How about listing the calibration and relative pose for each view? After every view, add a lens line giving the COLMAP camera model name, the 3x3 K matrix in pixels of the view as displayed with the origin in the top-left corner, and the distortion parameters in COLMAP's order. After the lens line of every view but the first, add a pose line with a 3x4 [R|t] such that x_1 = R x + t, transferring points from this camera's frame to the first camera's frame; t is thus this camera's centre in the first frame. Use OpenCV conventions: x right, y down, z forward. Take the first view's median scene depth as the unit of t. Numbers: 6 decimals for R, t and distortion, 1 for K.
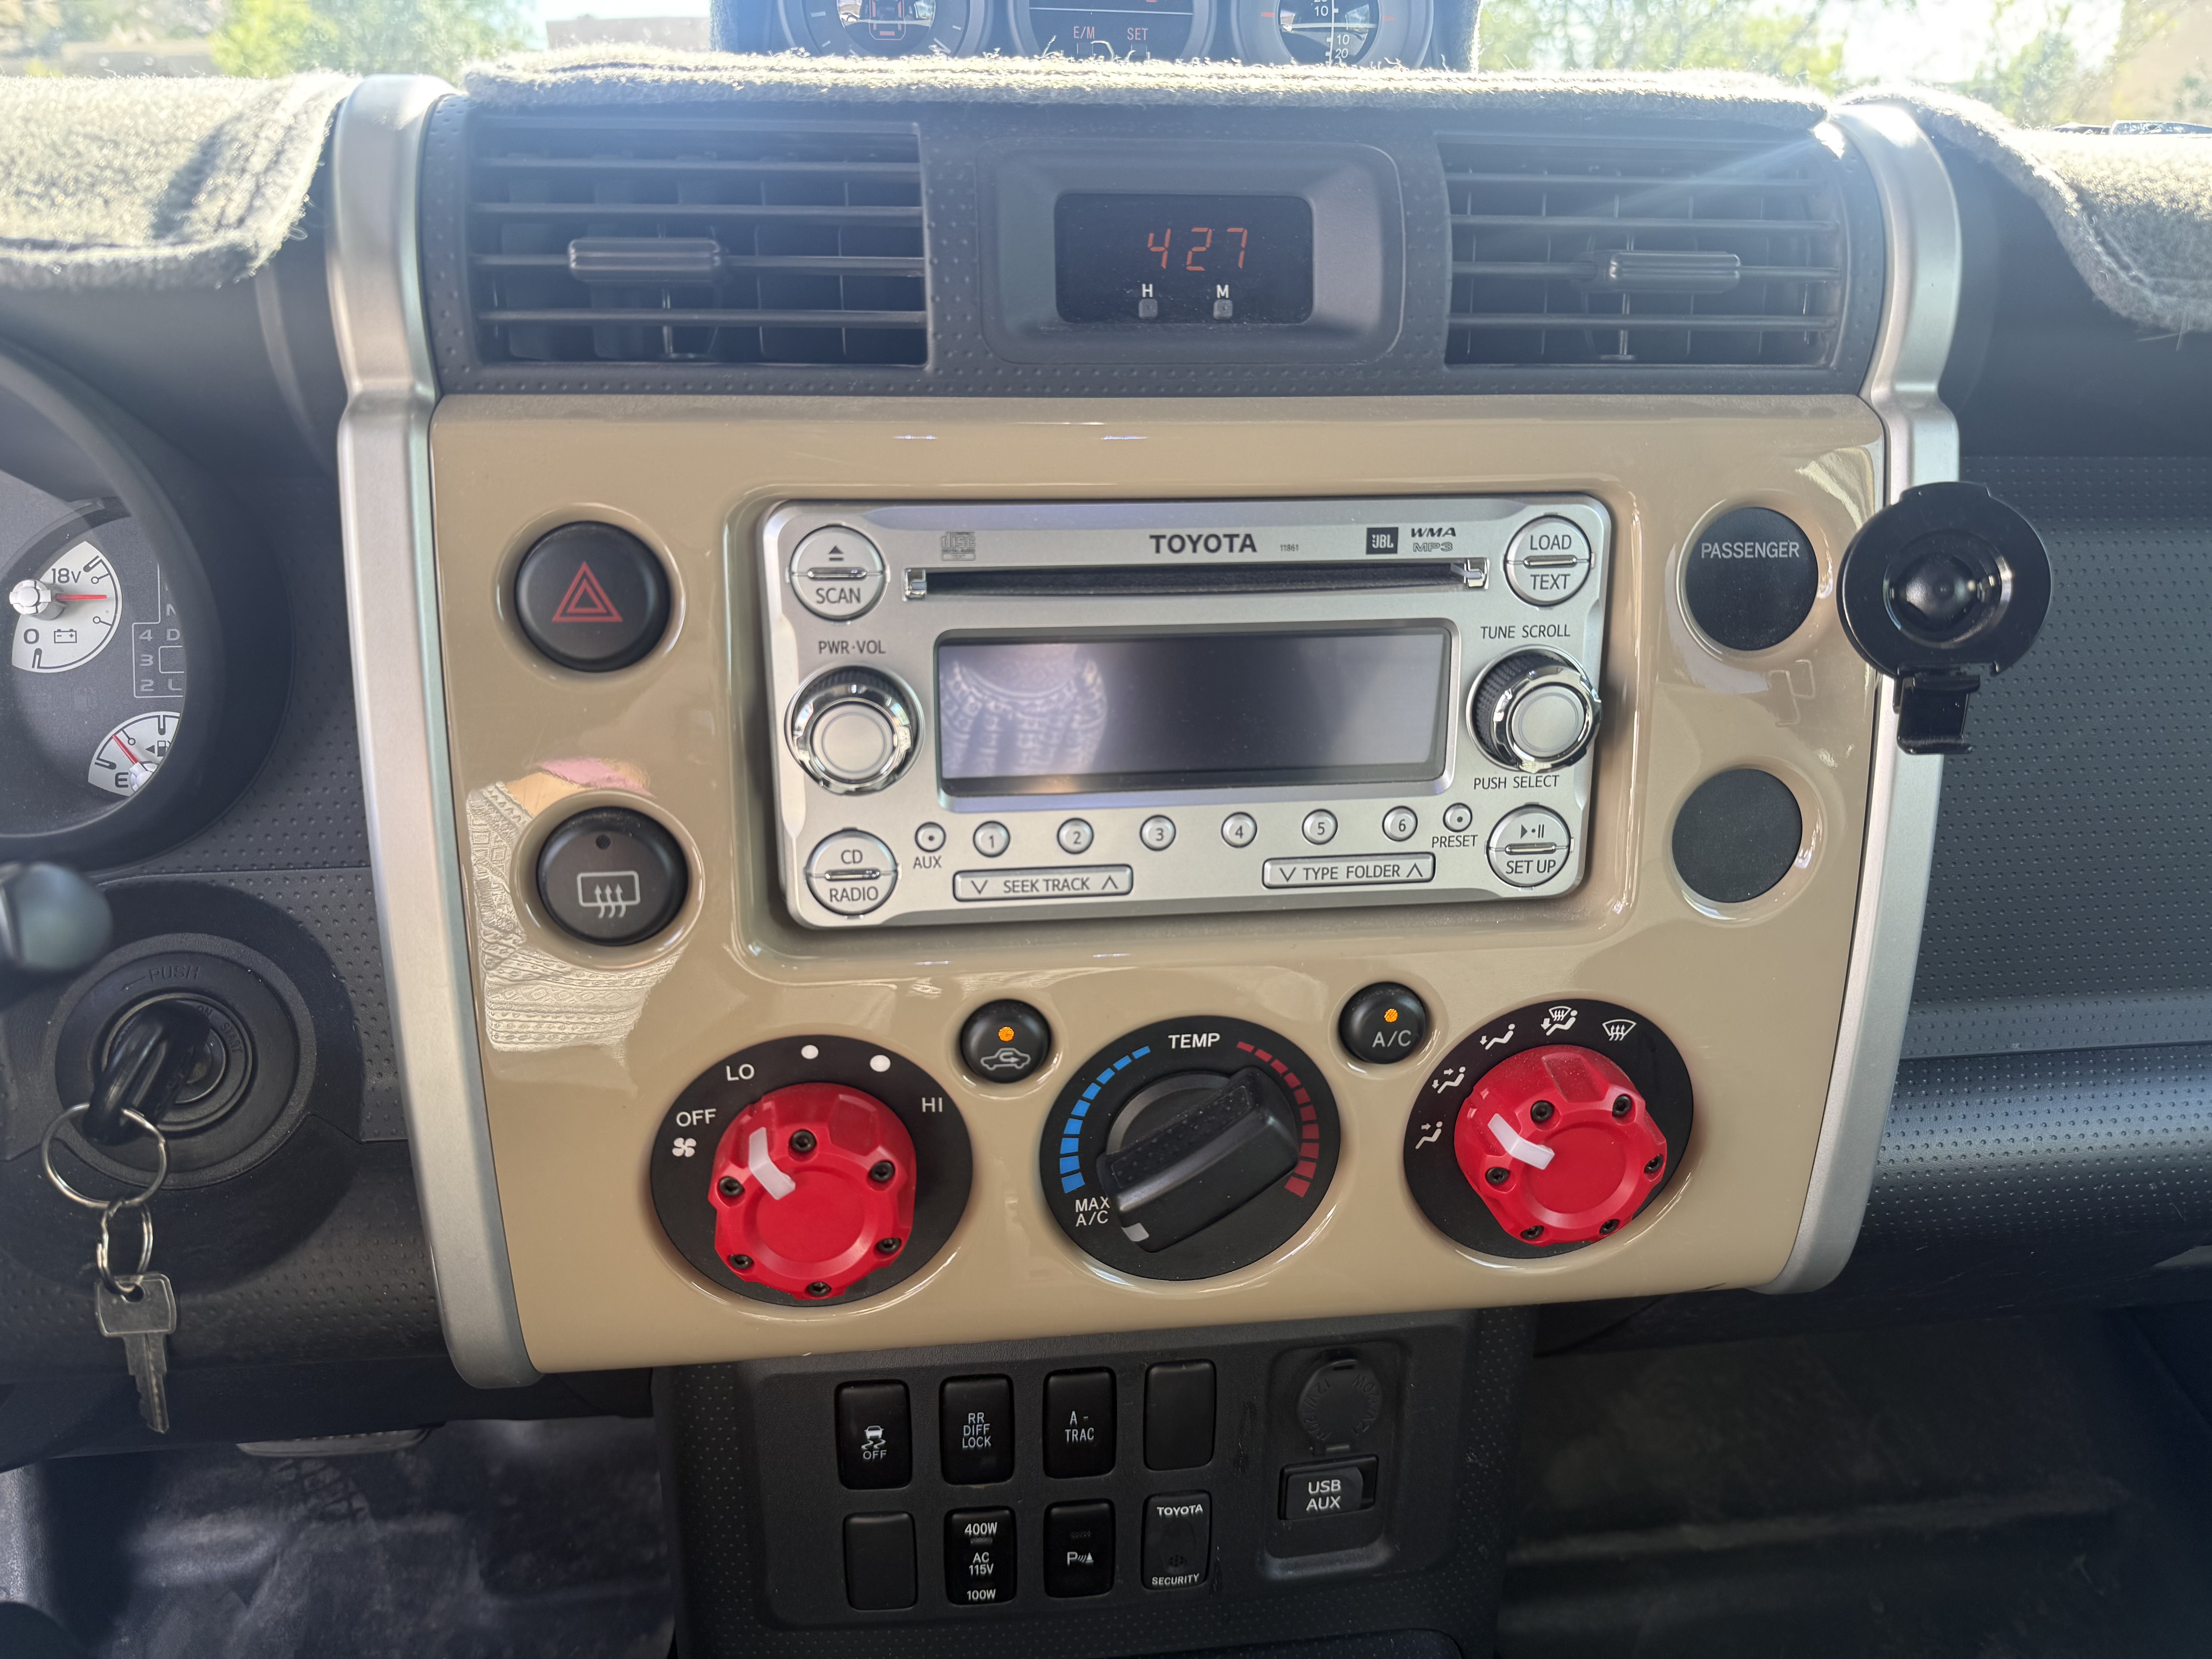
lens RADIAL K [[1600.6, 0, 1106.2], [0, 1600.6, 858.5], [0, 0, 1]] dist [-0.000800, -0.000553]
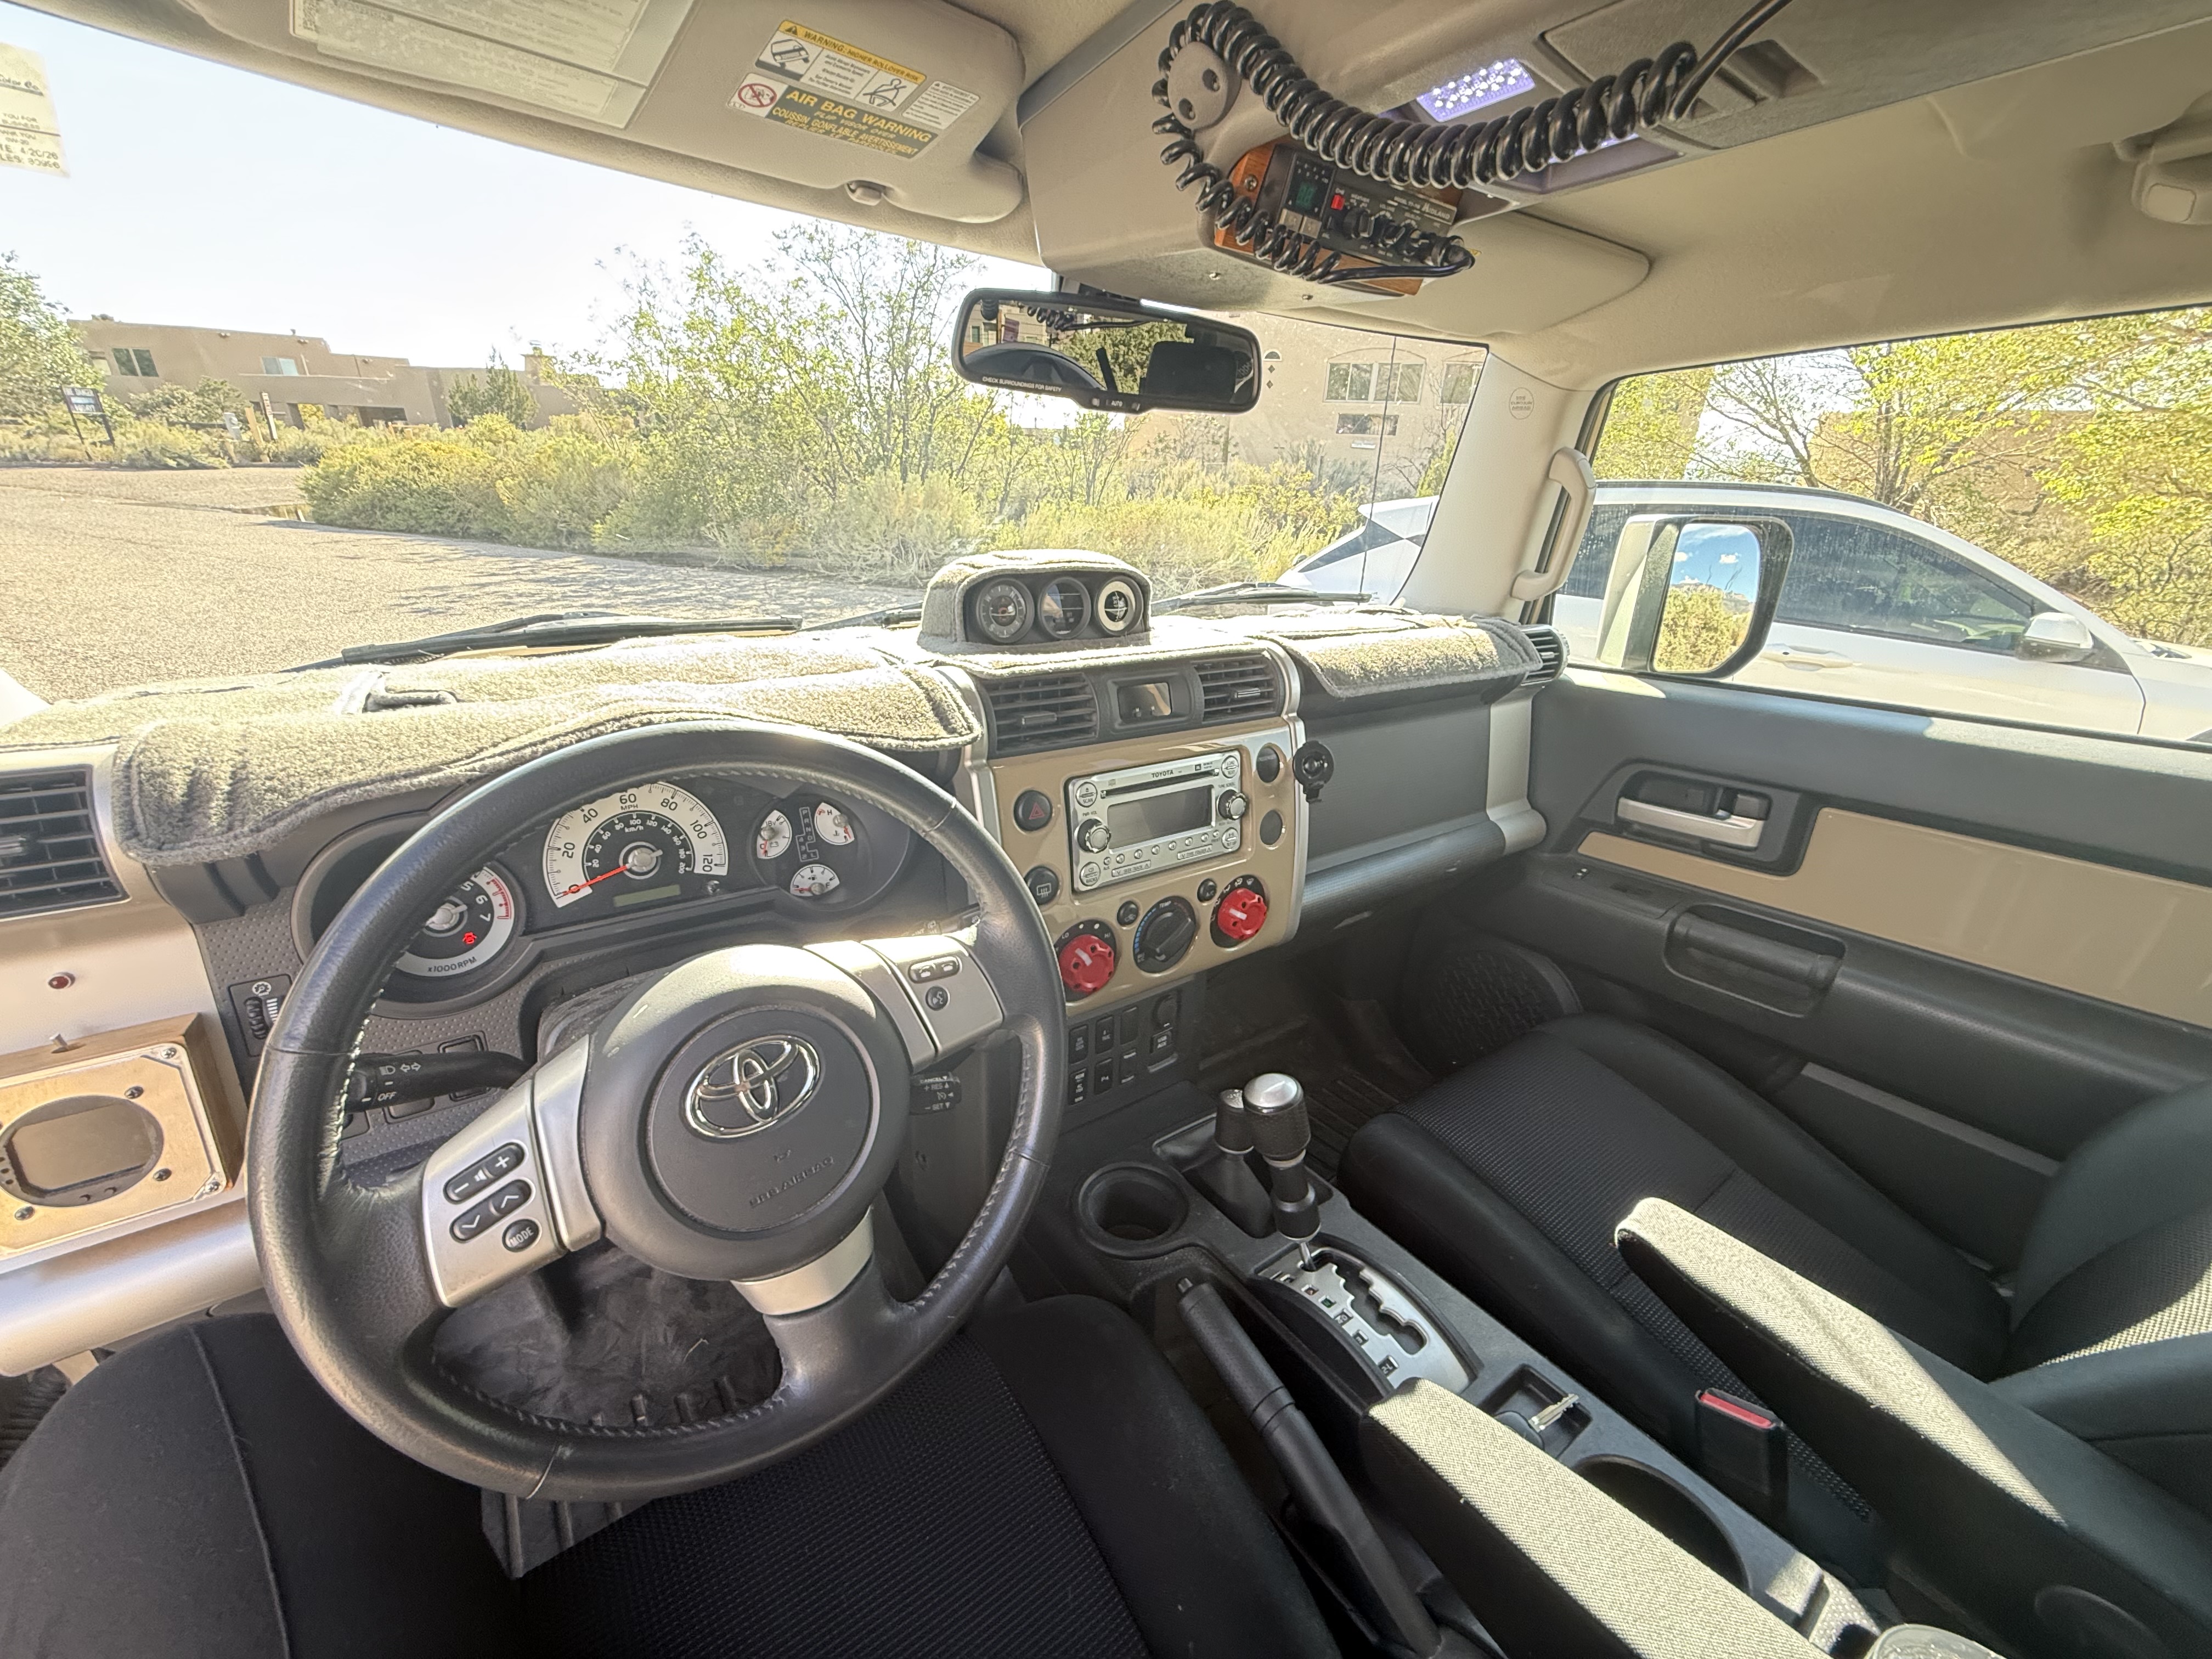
lens RADIAL K [[898.6, 0, 1106.0], [0, 898.6, 829.5], [0, 0, 1]] dist [0.010694, 0.000037]
pose [[0.877423, -0.151694, 0.455102, -0.986971], [0.153635, 0.987577, 0.032974, -0.147269], [-0.454450, 0.040988, 0.889829, -0.806748]]
